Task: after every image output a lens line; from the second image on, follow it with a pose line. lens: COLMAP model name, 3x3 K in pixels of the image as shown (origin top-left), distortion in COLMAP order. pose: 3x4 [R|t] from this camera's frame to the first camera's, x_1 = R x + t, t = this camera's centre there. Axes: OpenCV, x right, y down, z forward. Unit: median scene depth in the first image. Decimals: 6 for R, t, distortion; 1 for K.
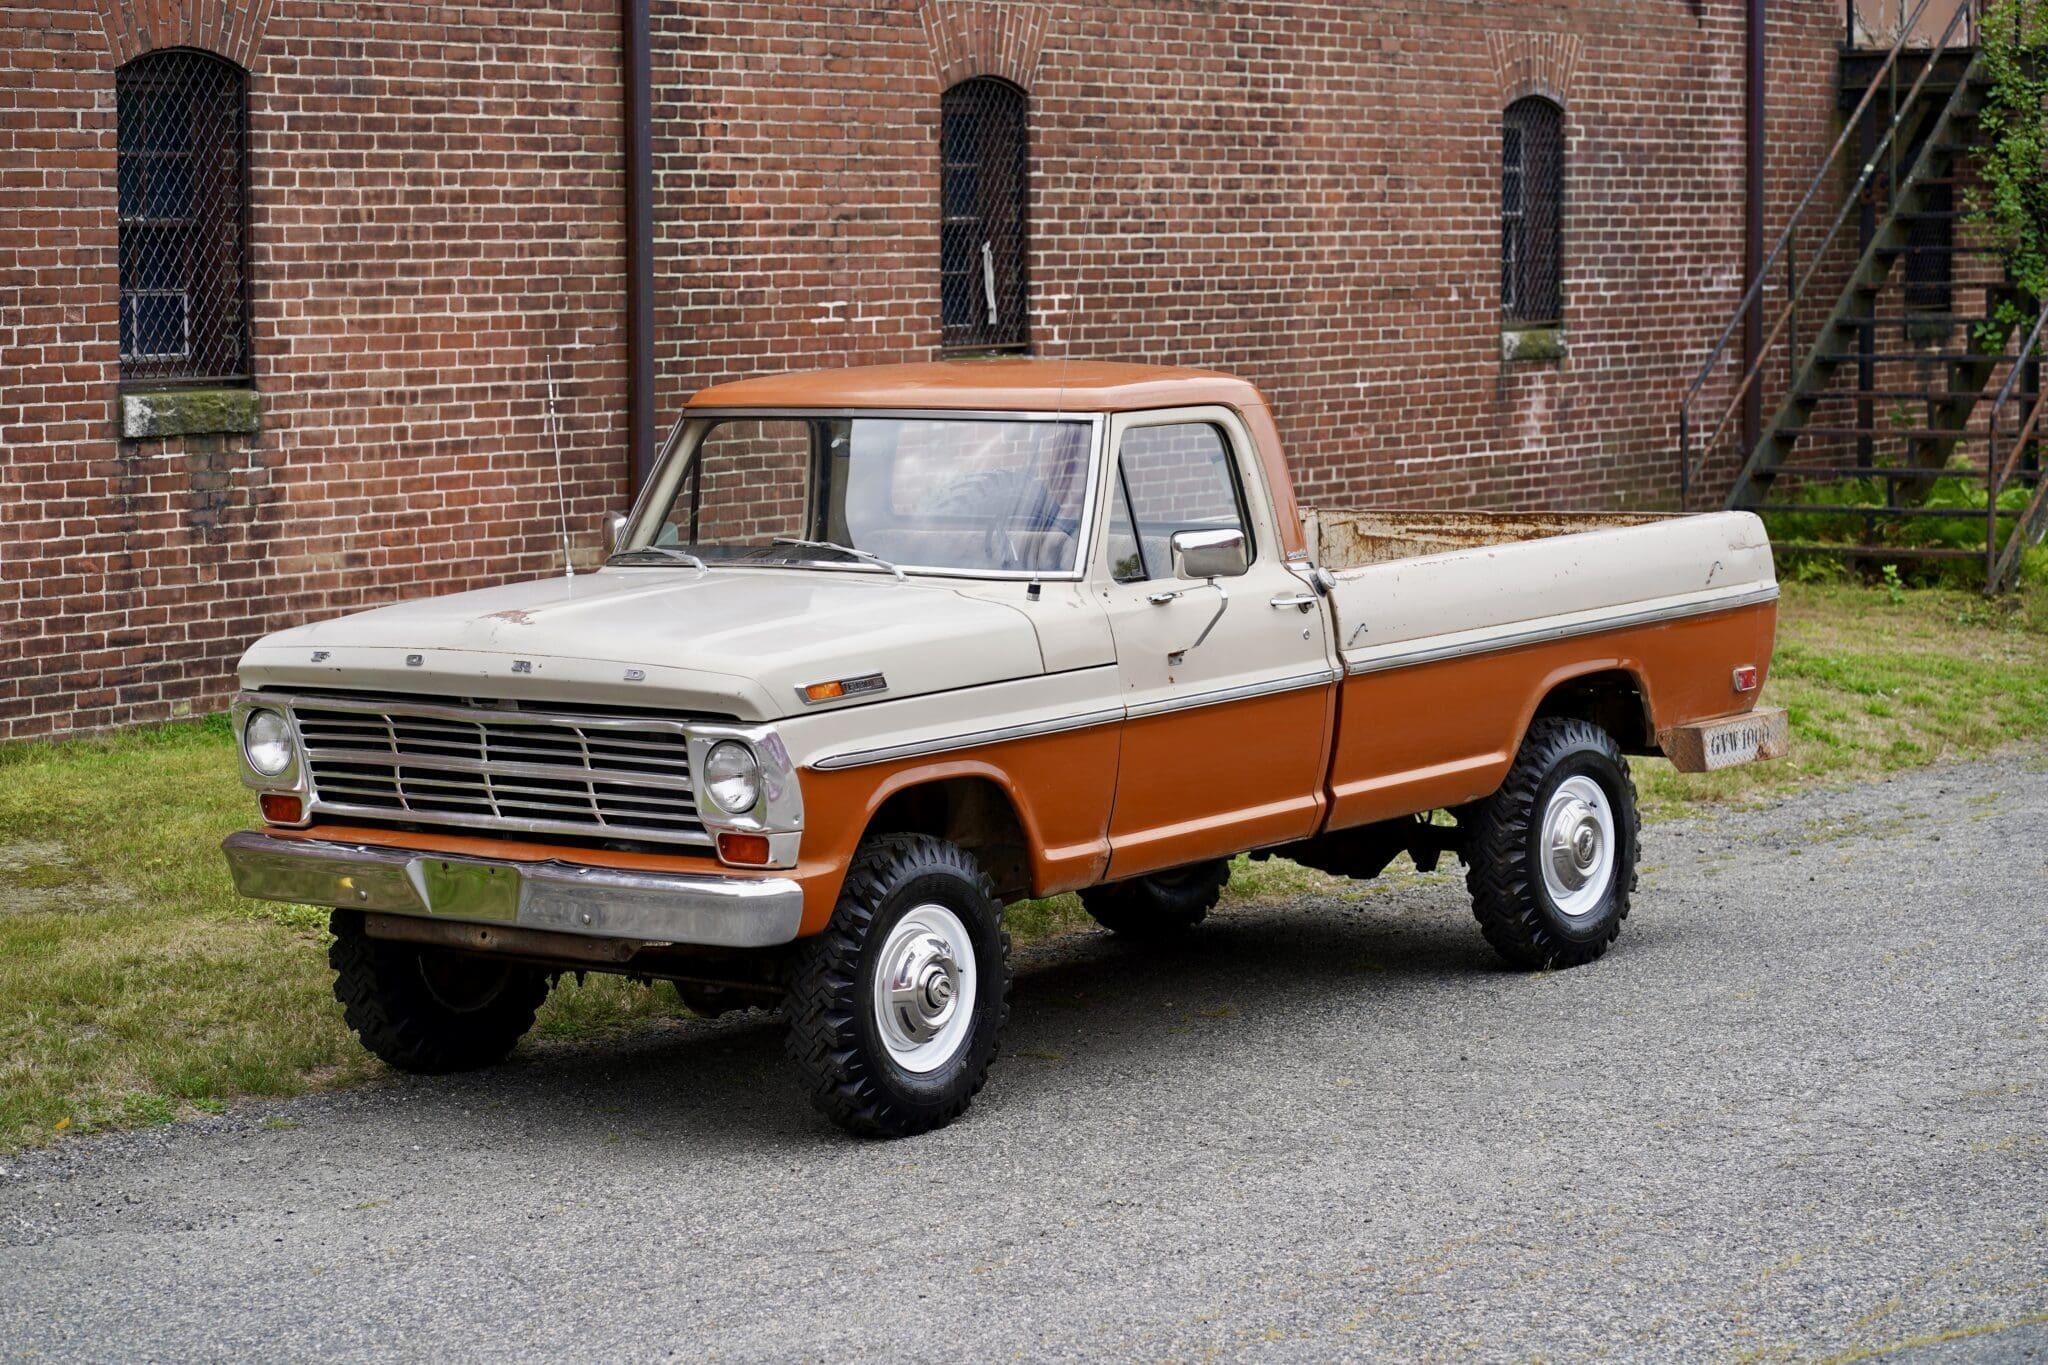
lens RADIAL K [[4896.5, 0, 1072.2], [0, 4896.5, 703.6], [0, 0, 1]] dist [-0.045401, 0.000000]
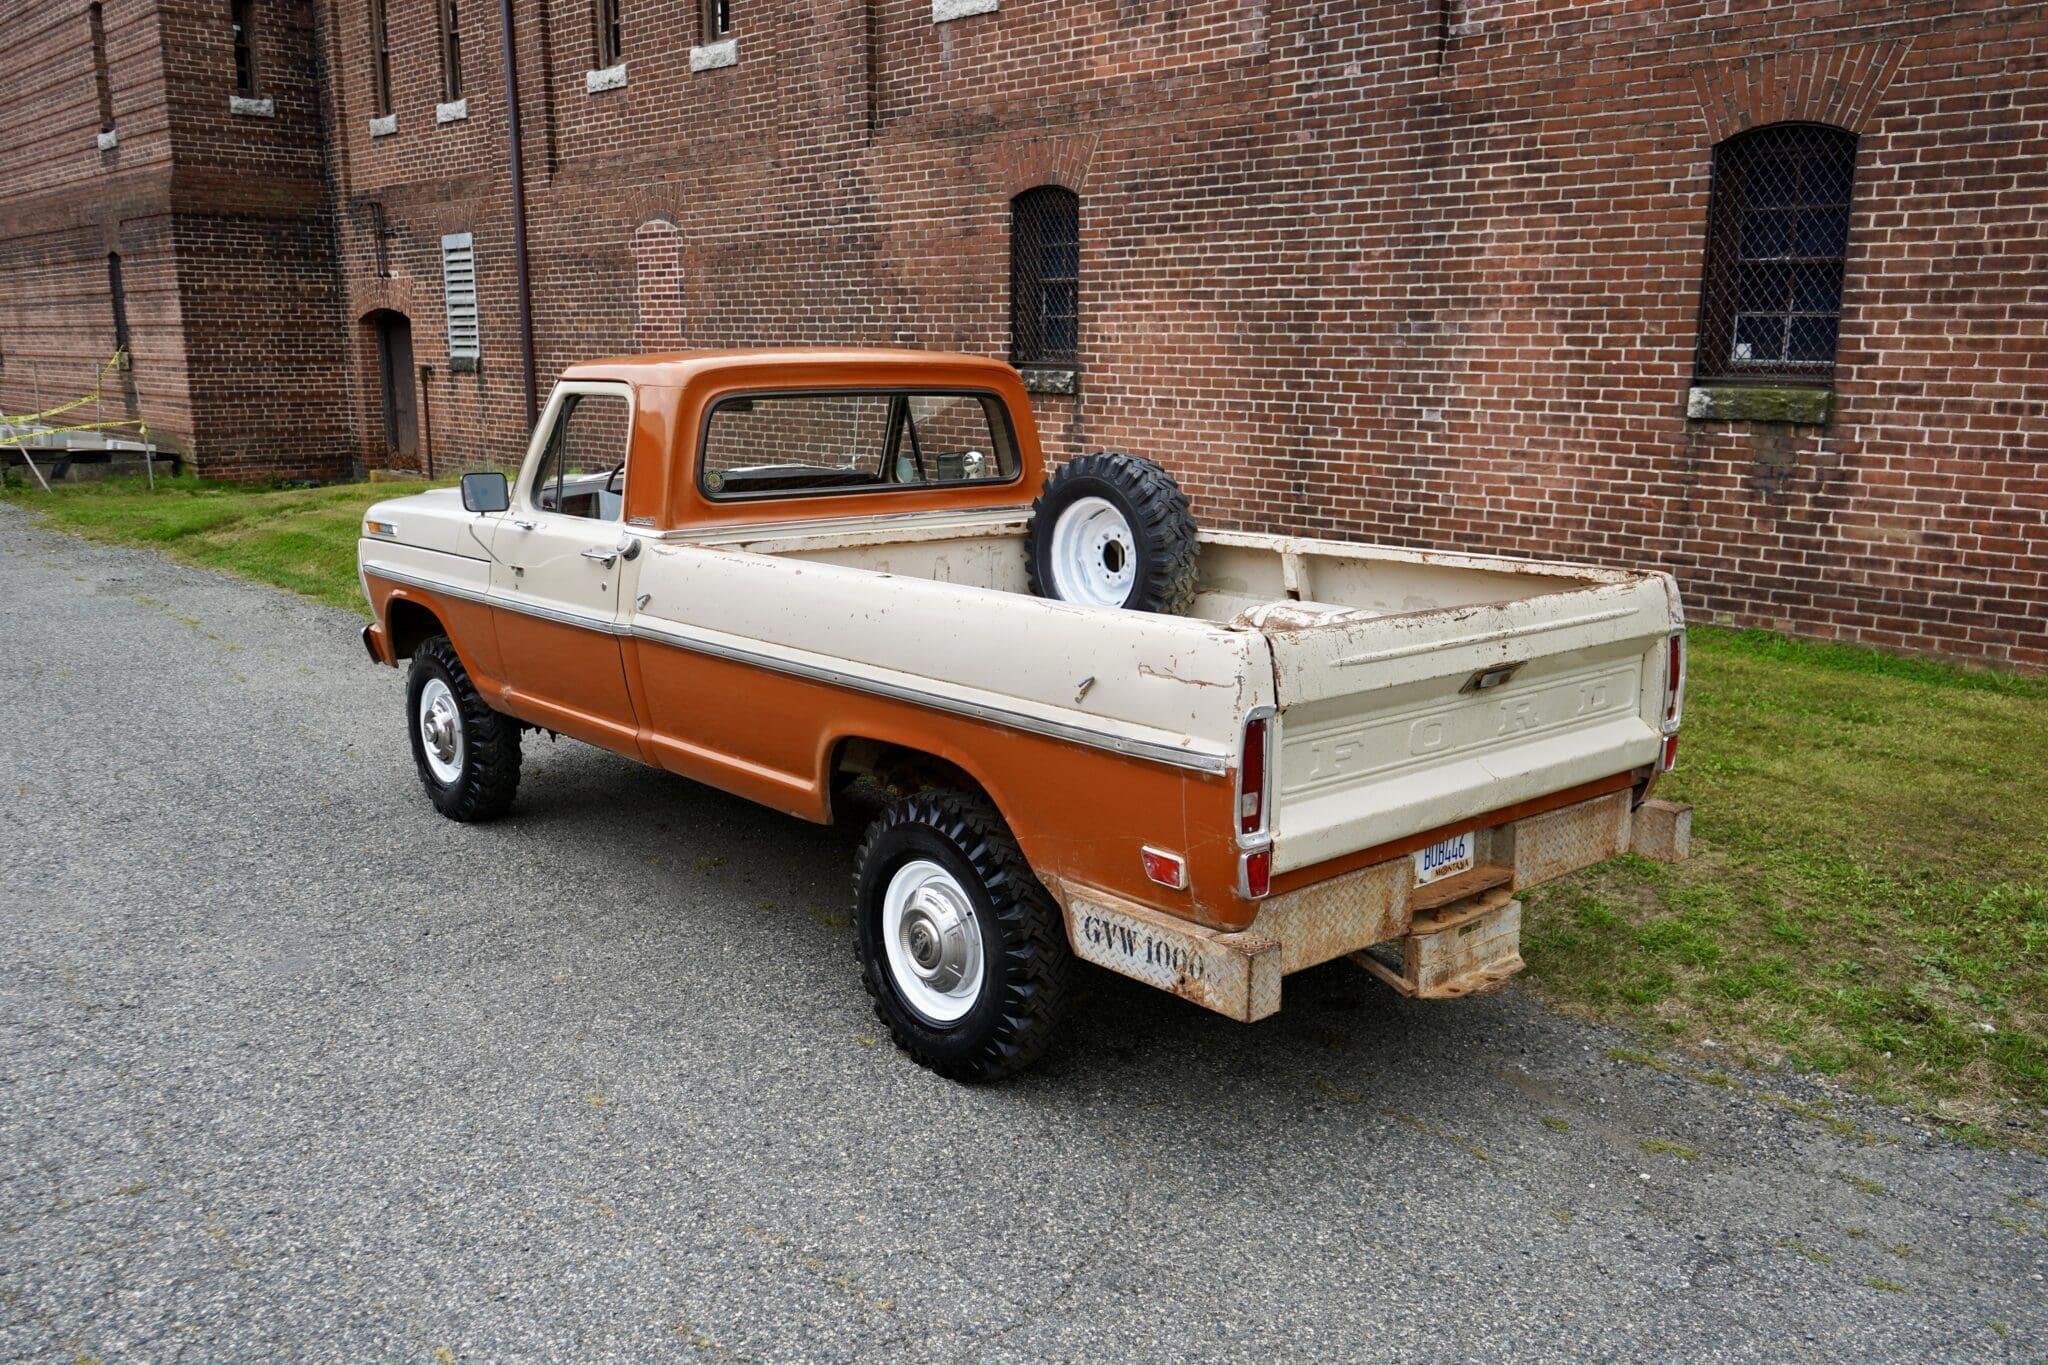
lens RADIAL K [[1651.2, 0, 1026.9], [0, 1651.2, 685.2], [0, 0, 1]] dist [-0.011145, 0.020434]
pose [[-0.192956, 0.211543, -0.958132, 0.302707], [-0.097903, 0.967459, 0.233319, -0.069056], [0.976311, 0.138825, -0.165967, 0.866050]]
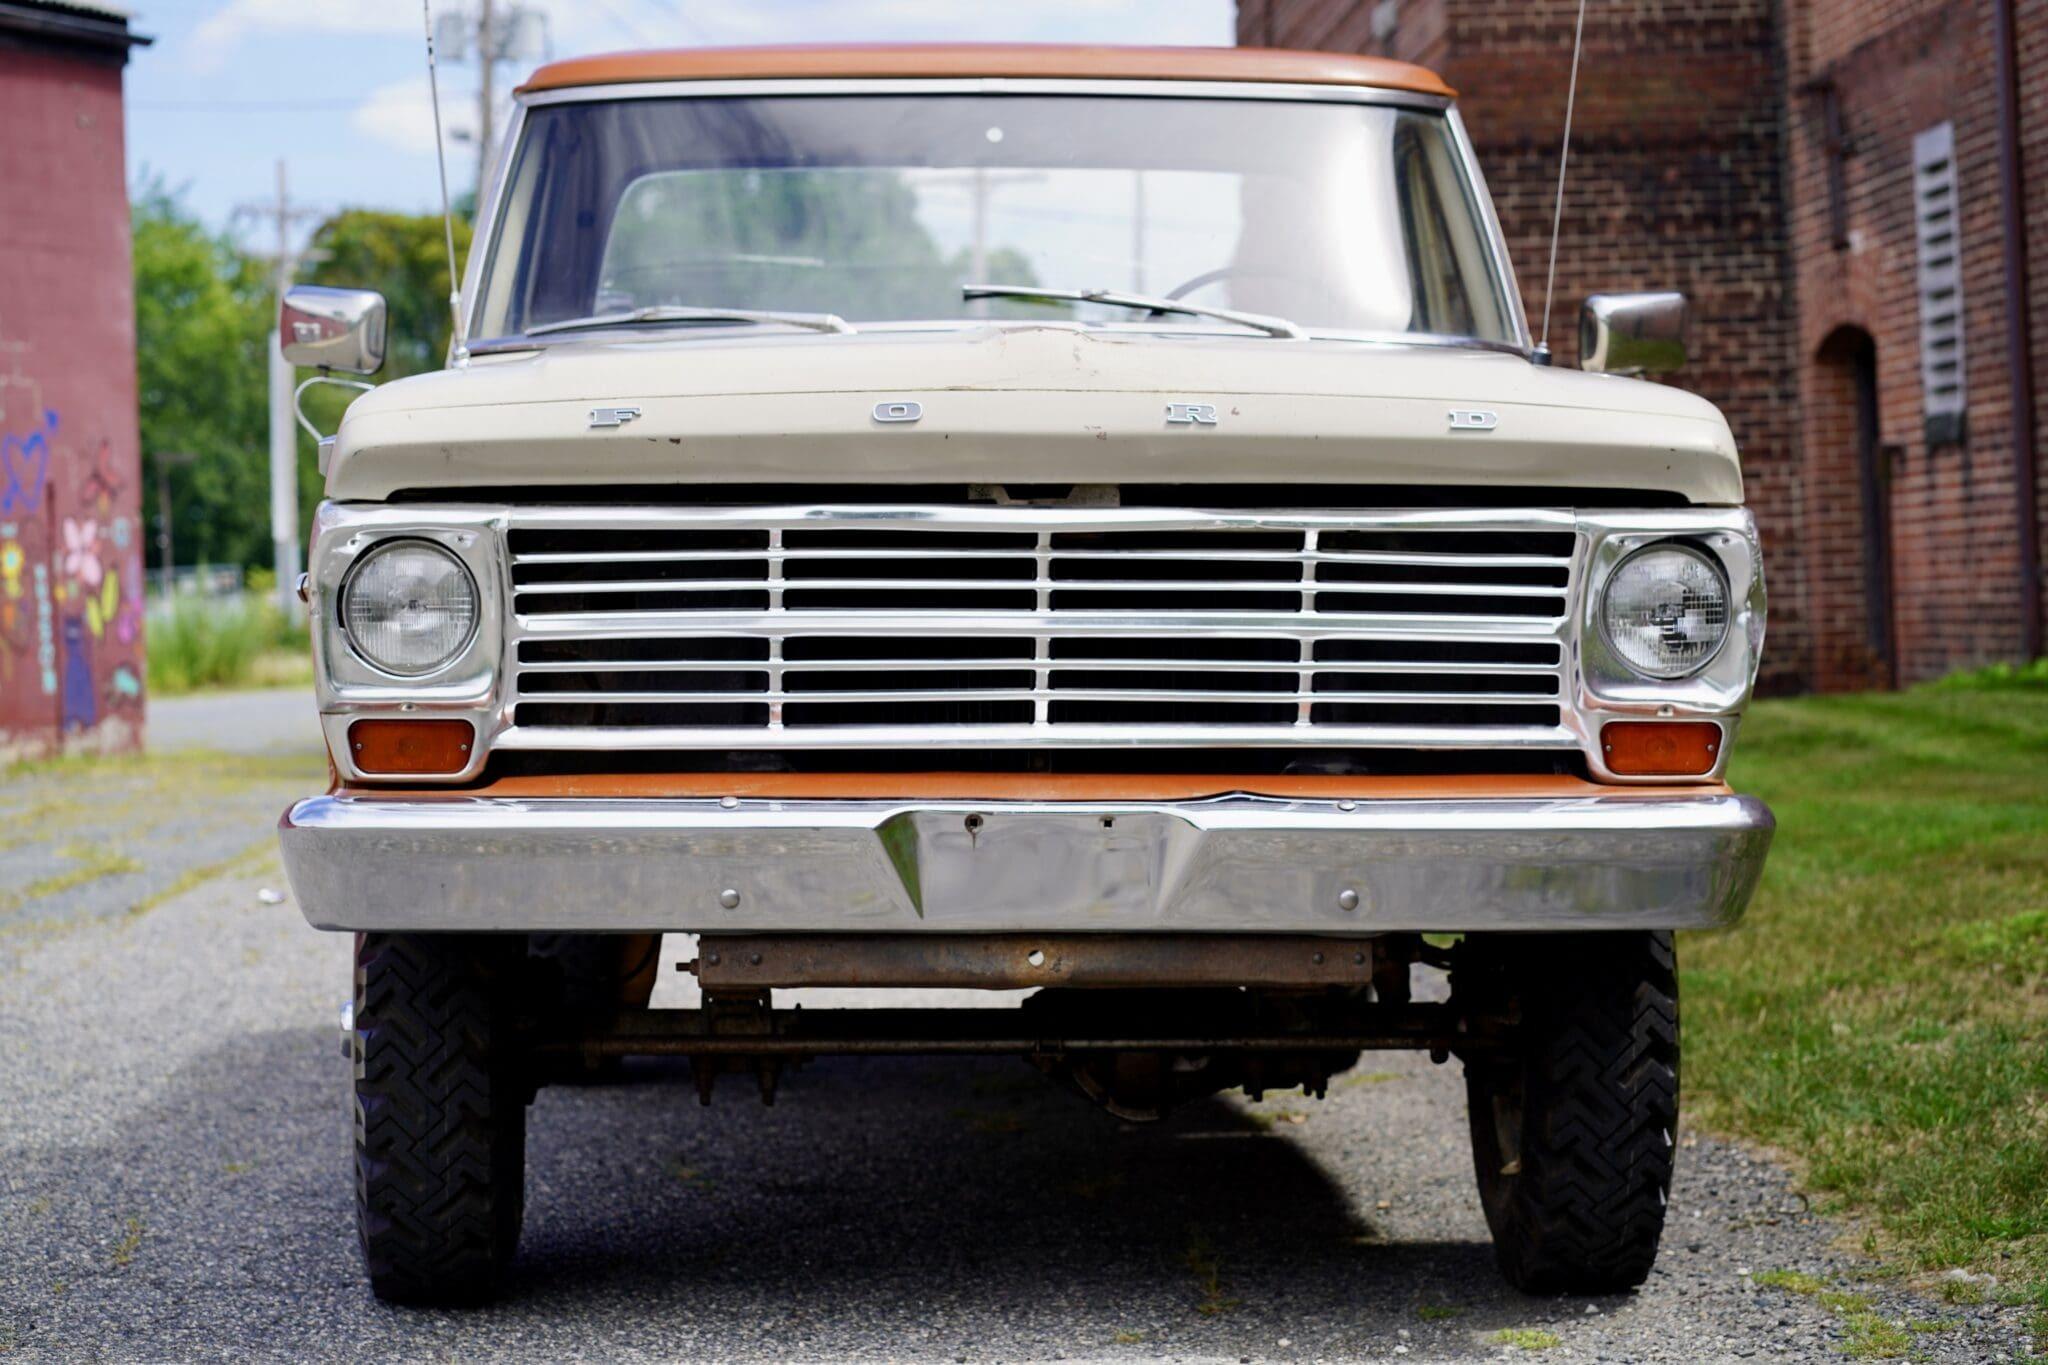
lens RADIAL K [[4953.5, 0, 1030.6], [0, 4953.5, 703.3], [0, 0, 1]] dist [0.001650, 0.000000]
pose [[-0.787762, 0.048240, -0.614088, 0.329458], [-0.016558, 0.994910, 0.099397, -0.043860], [0.615758, 0.088469, -0.782953, 1.180412]]
